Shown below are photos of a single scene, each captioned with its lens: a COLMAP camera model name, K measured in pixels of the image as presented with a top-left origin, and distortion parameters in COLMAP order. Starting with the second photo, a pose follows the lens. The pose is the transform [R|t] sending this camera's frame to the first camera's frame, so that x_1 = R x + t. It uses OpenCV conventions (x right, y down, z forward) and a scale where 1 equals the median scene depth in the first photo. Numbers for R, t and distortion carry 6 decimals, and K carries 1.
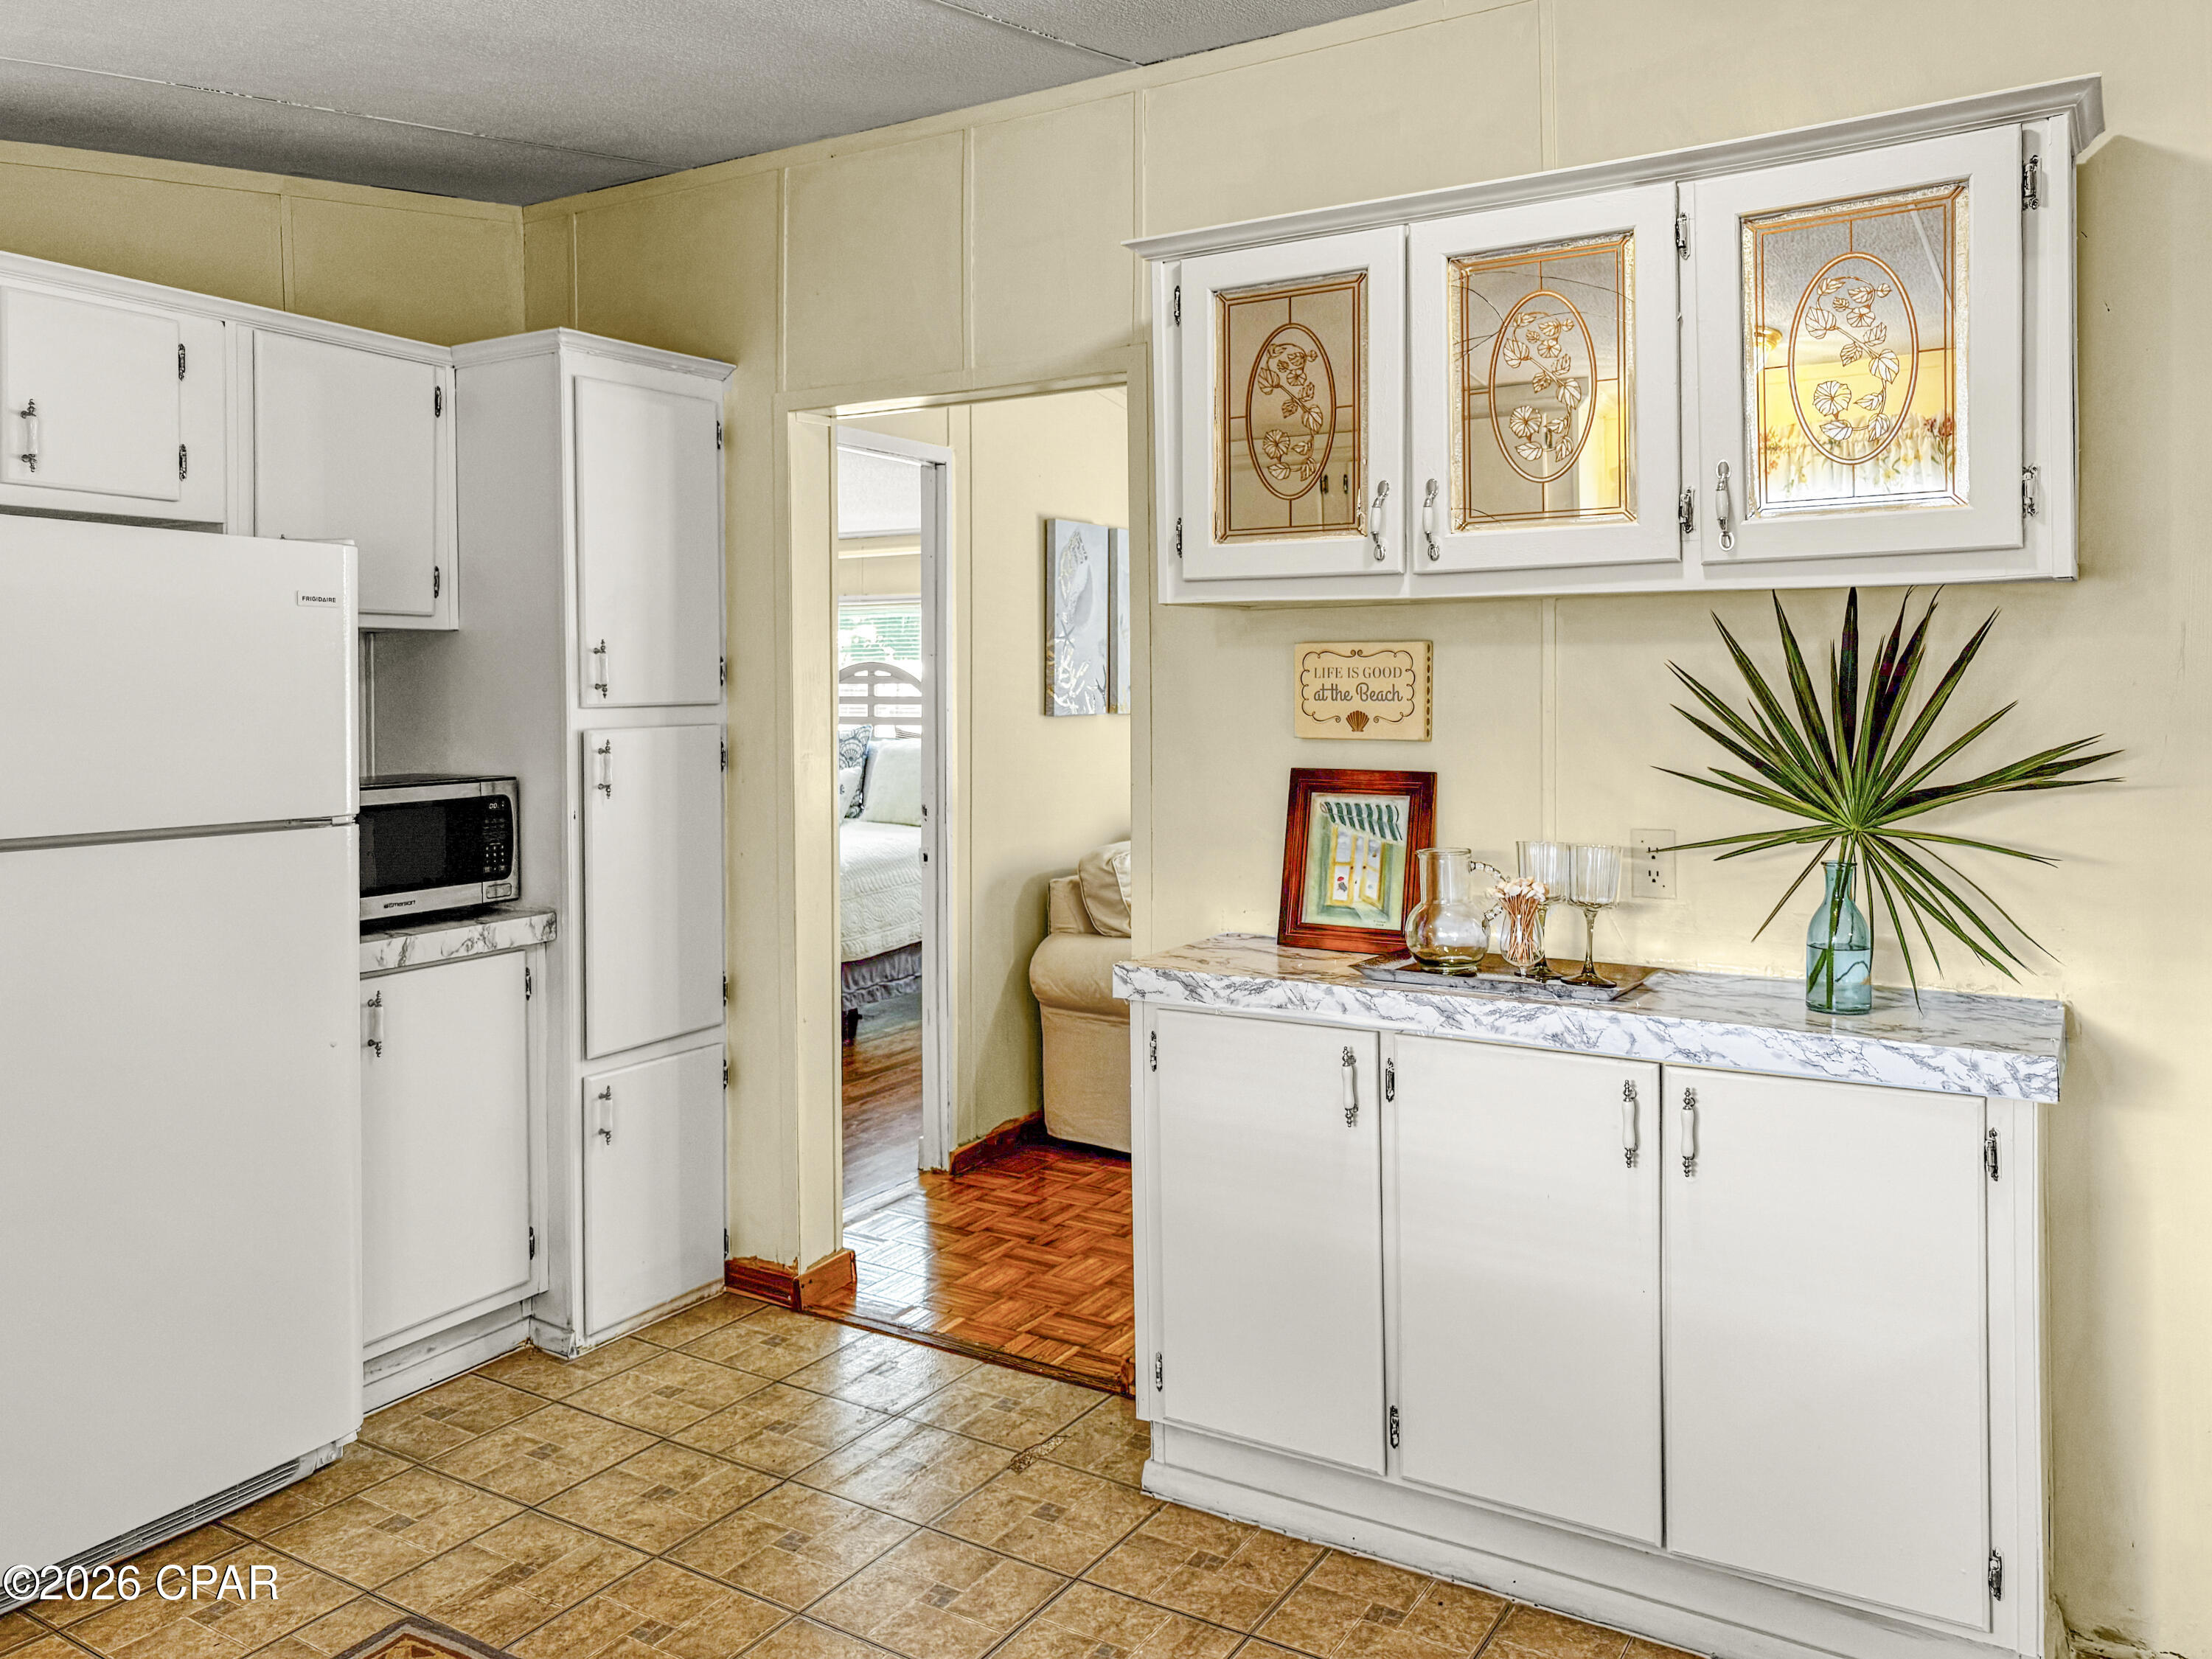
lens RADIAL K [[1646.9, 0, 1112.8], [0, 1646.9, 682.7], [0, 0, 1]] dist [0.008799, 0.002184]
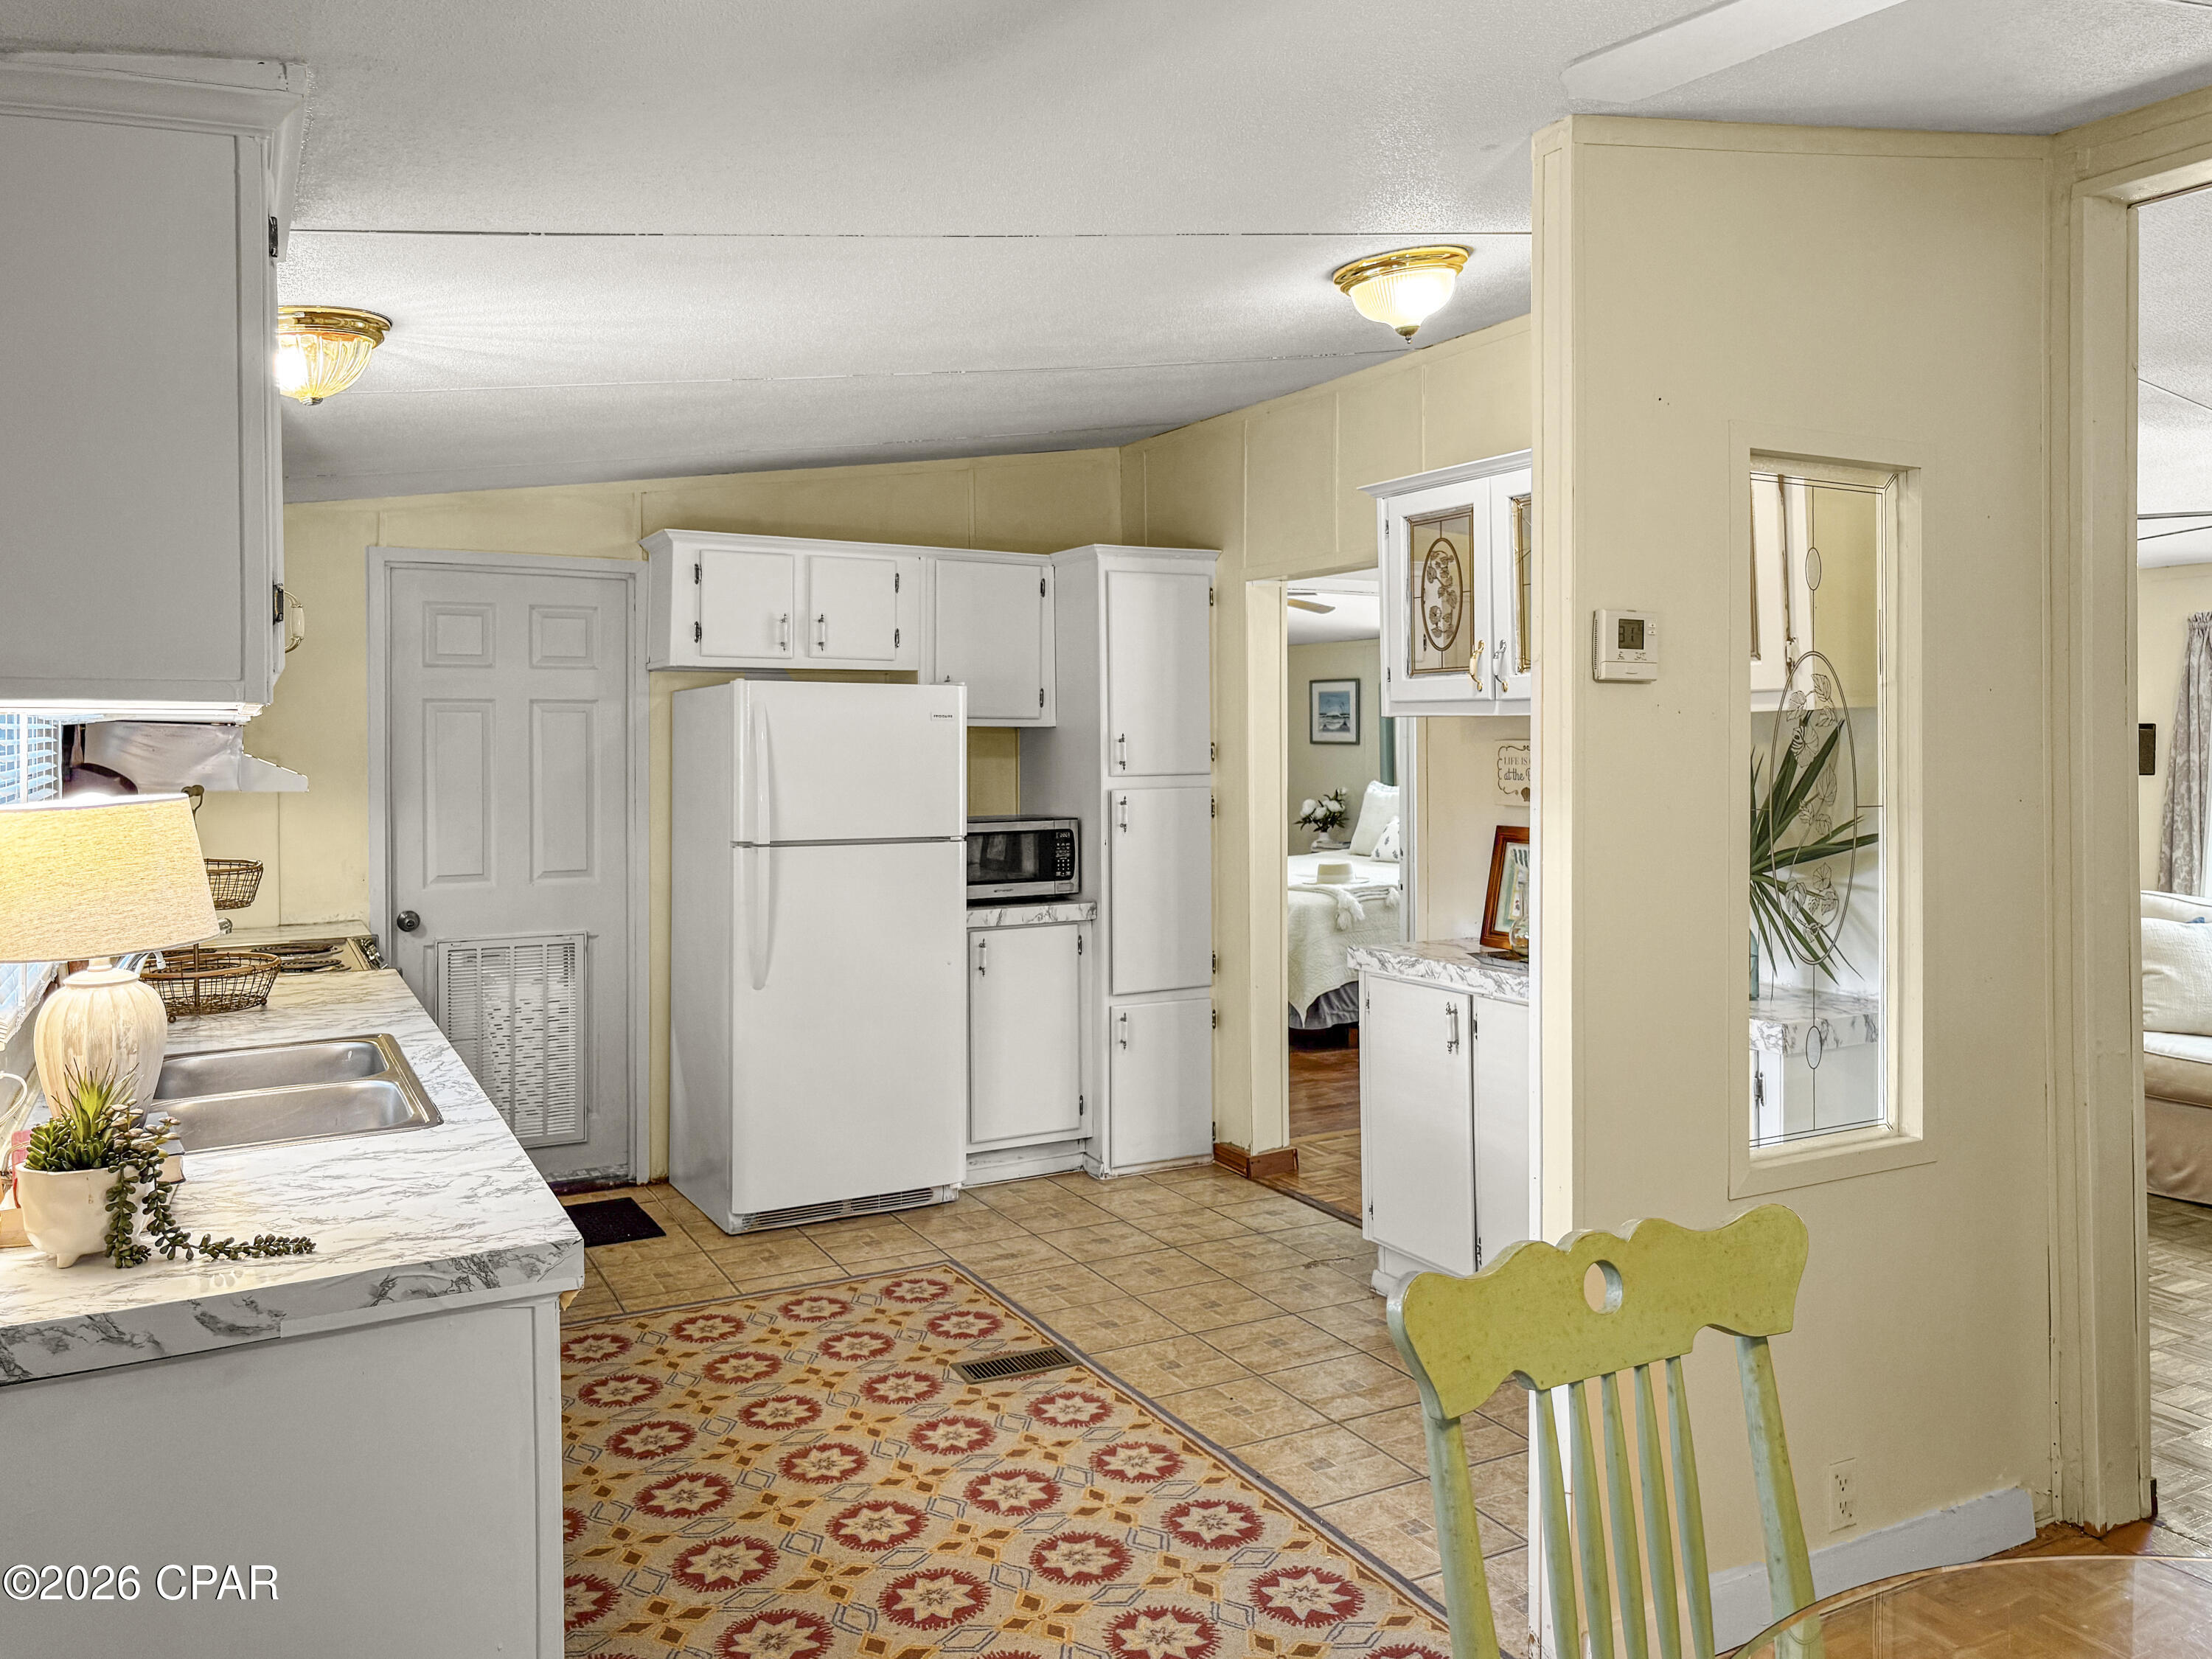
lens RADIAL K [[1646.9, 0, 1112.8], [0, 1646.9, 682.7], [0, 0, 1]] dist [0.008799, 0.002184]
pose [[0.864297, -0.015153, -0.502754, 0.520560], [-0.000265, 0.999532, -0.030582, -0.028343], [0.502982, 0.026565, 0.863888, -0.417290]]
